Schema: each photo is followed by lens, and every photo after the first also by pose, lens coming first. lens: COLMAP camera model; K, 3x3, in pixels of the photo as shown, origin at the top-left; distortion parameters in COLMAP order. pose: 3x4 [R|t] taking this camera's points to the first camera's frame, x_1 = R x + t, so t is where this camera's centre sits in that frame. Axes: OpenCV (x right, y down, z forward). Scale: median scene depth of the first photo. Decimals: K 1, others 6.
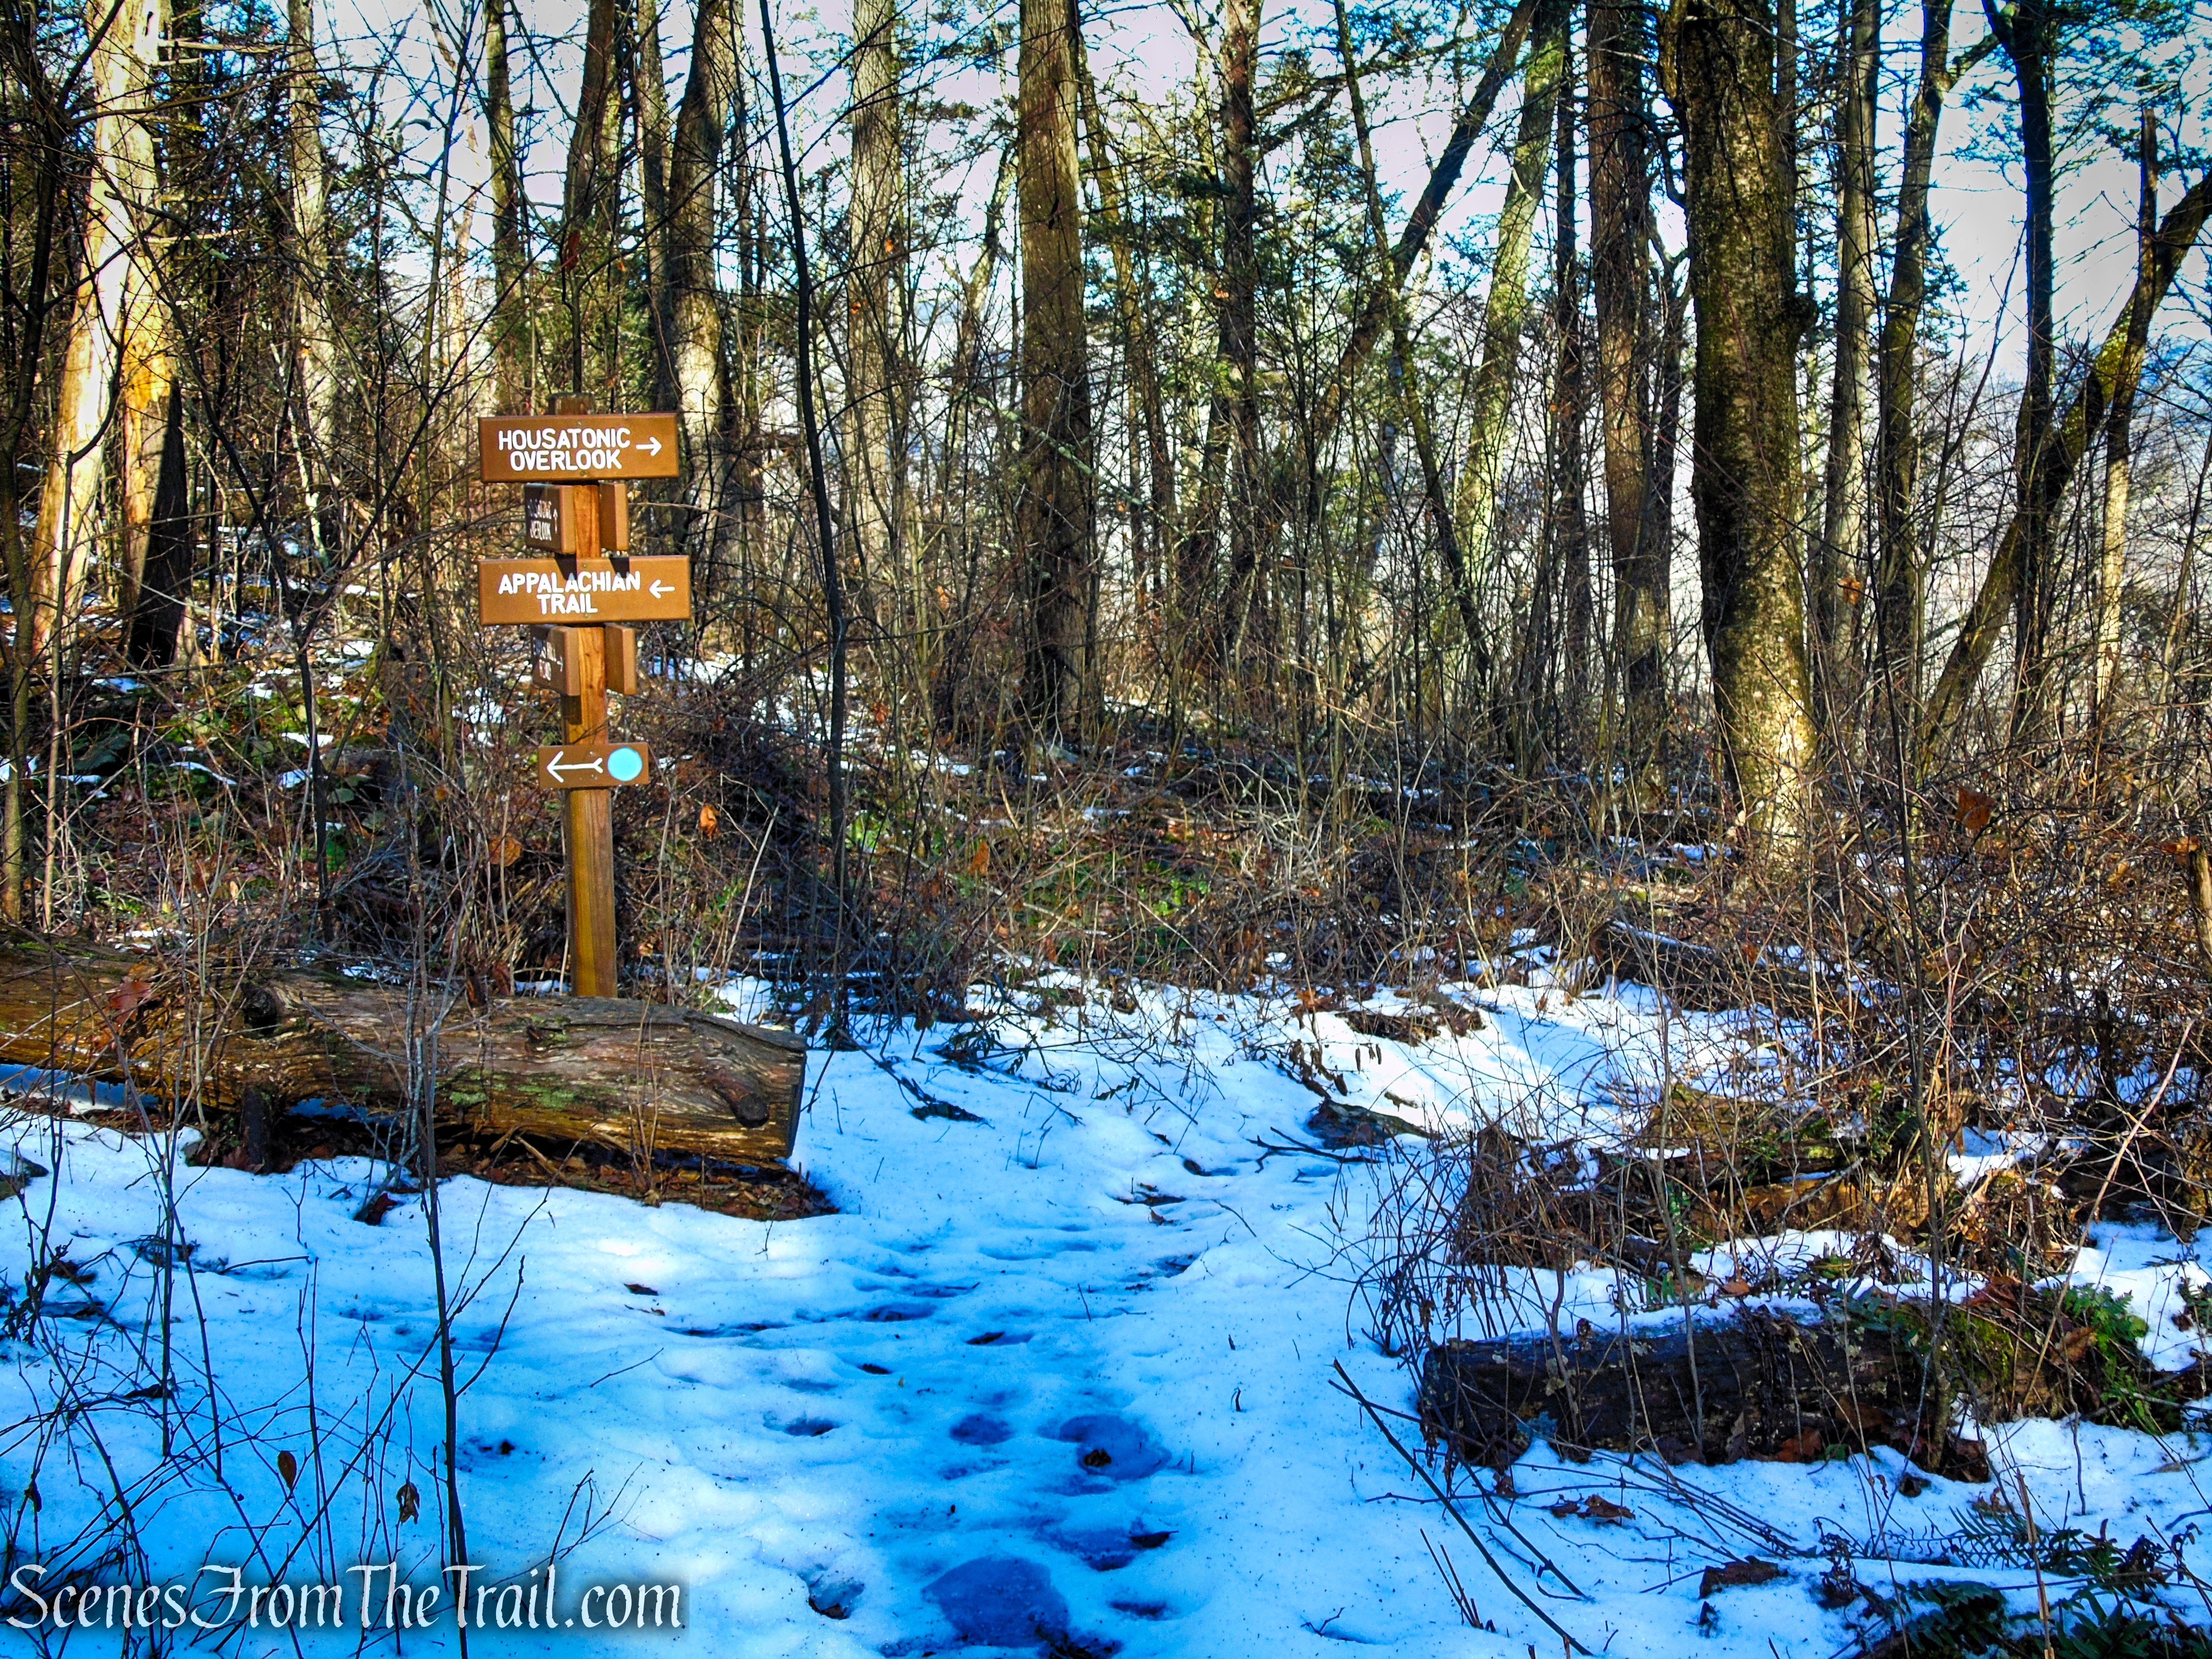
lens RADIAL K [[4581.6, 0, 1106.0], [0, 4581.6, 829.5], [0, 0, 1]] dist [-0.062377, -0.217241]
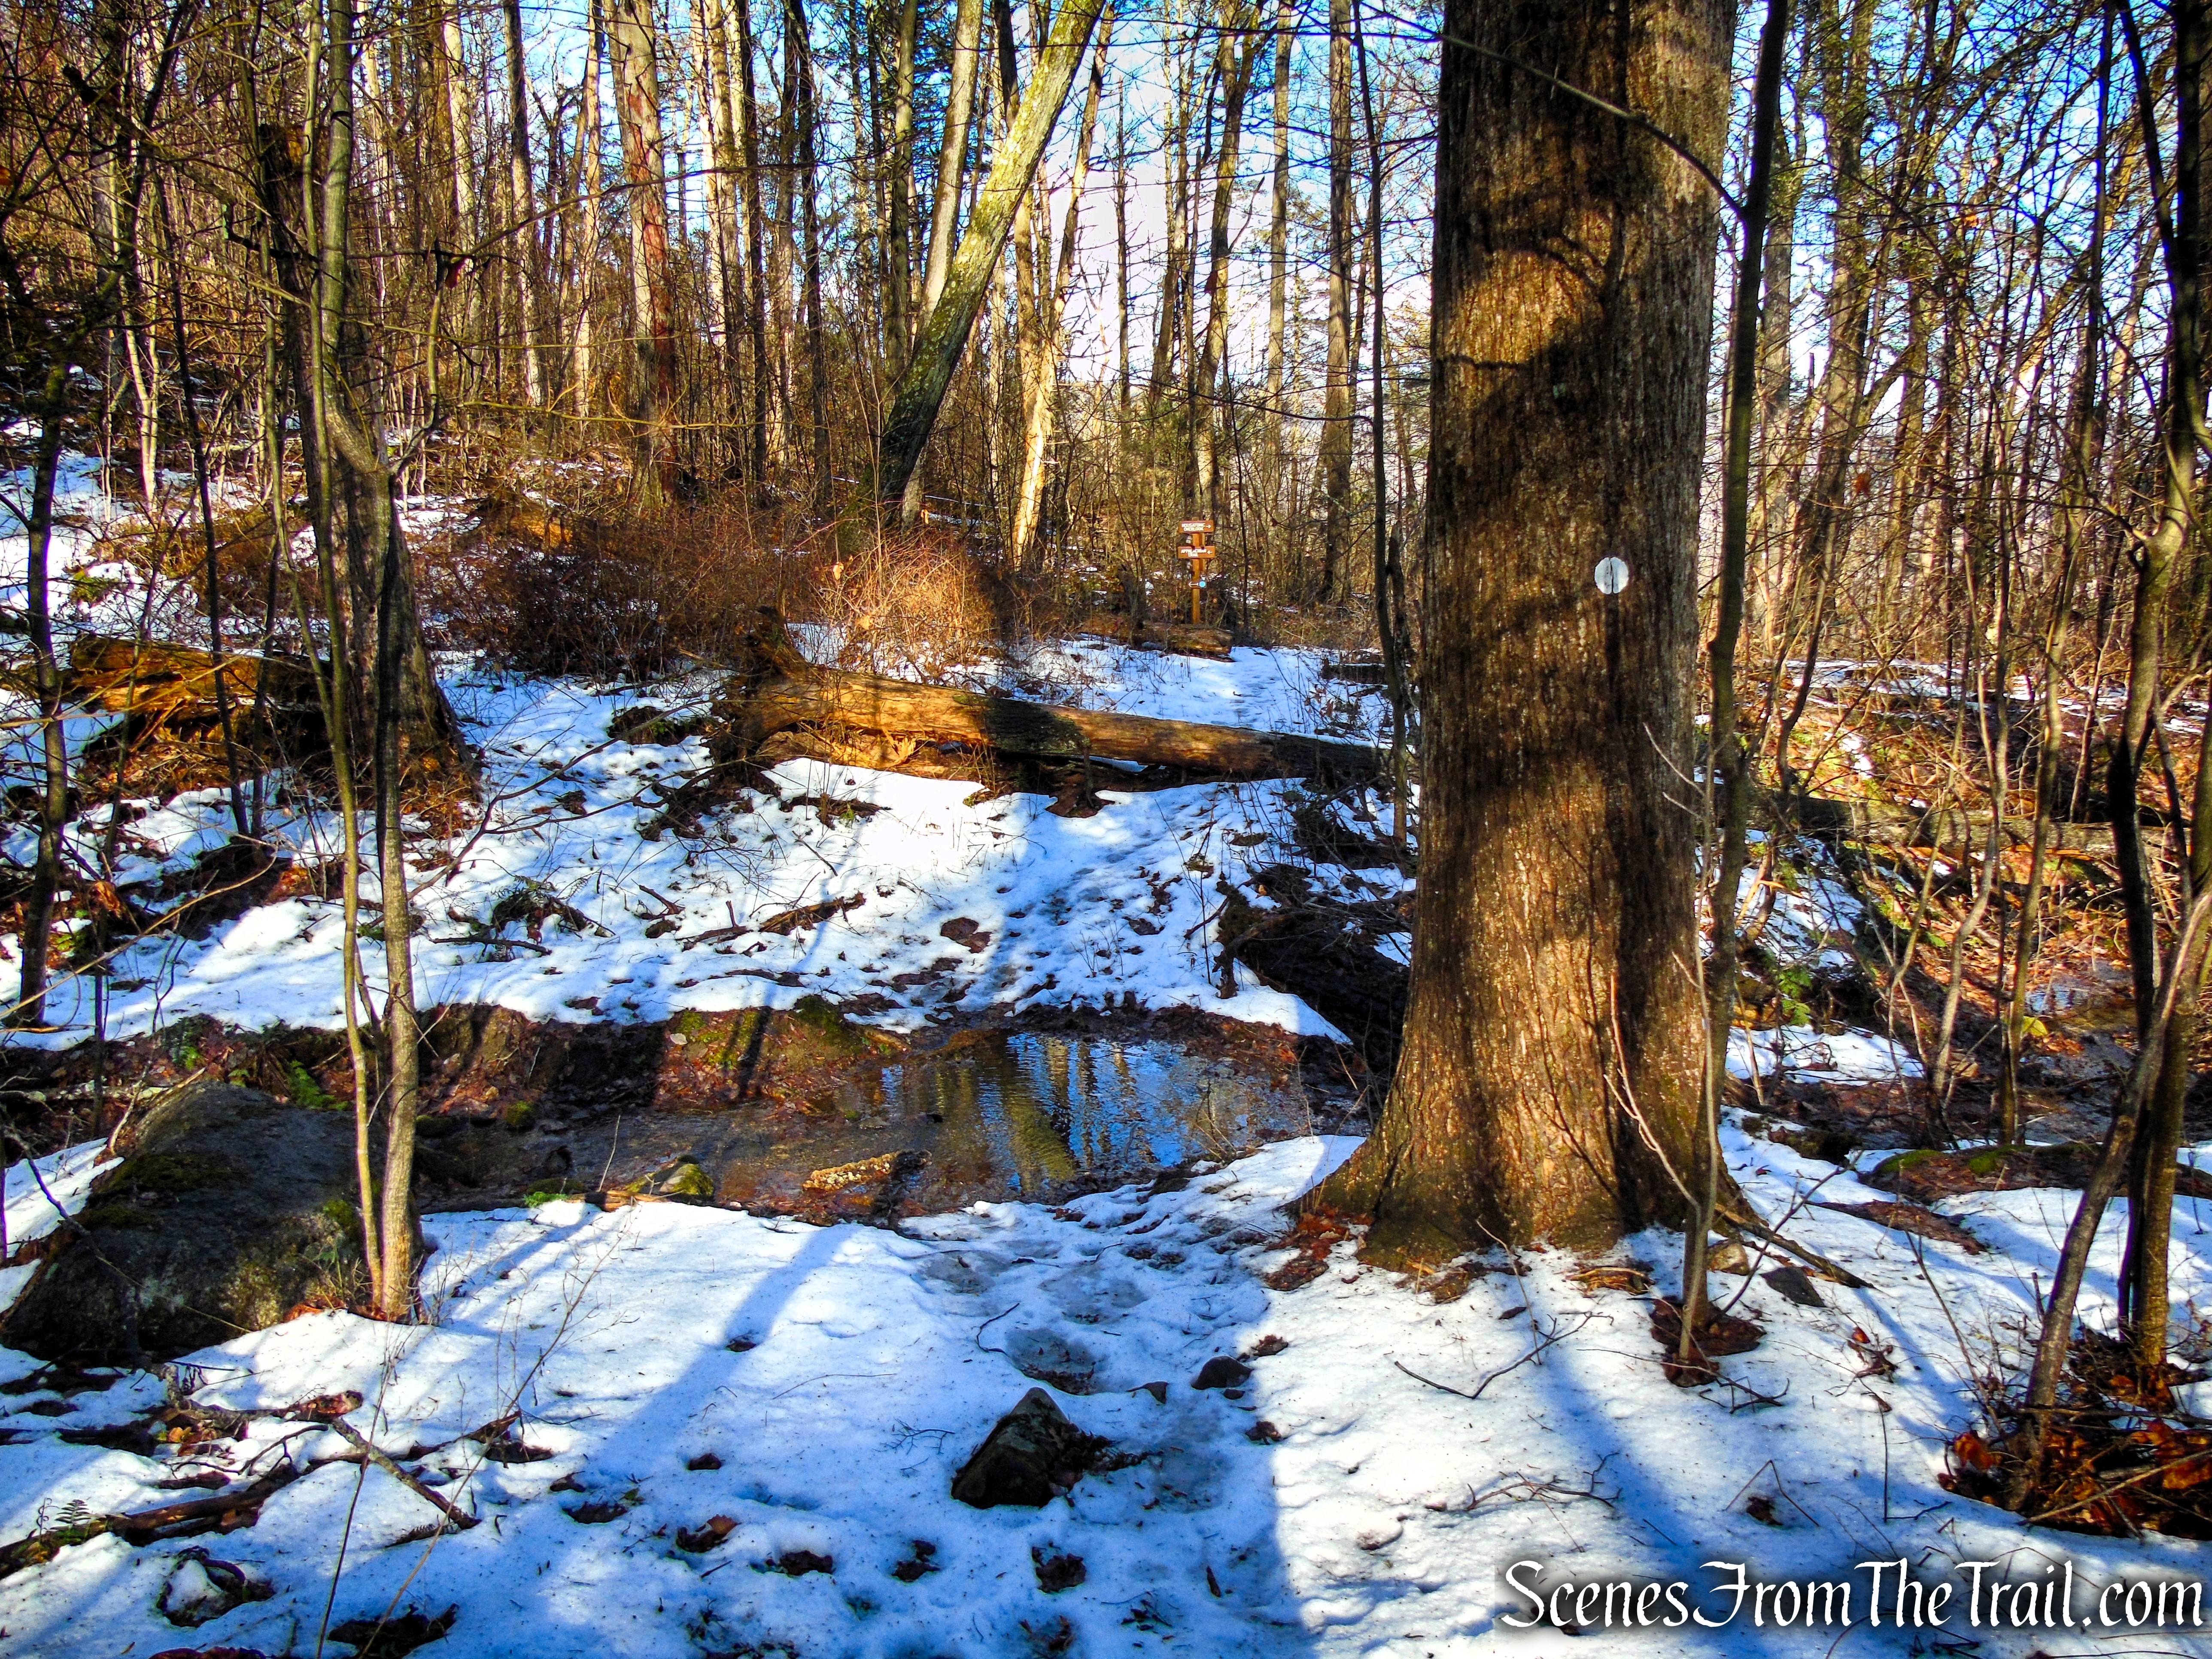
lens RADIAL K [[4581.6, 0, 1106.0], [0, 4581.6, 829.5], [0, 0, 1]] dist [-0.062377, -0.217241]
pose [[0.994682, 0.019900, -0.101058, 0.343742], [-0.018997, 0.999771, 0.009886, 0.229411], [0.101231, -0.007914, 0.994831, -4.507596]]
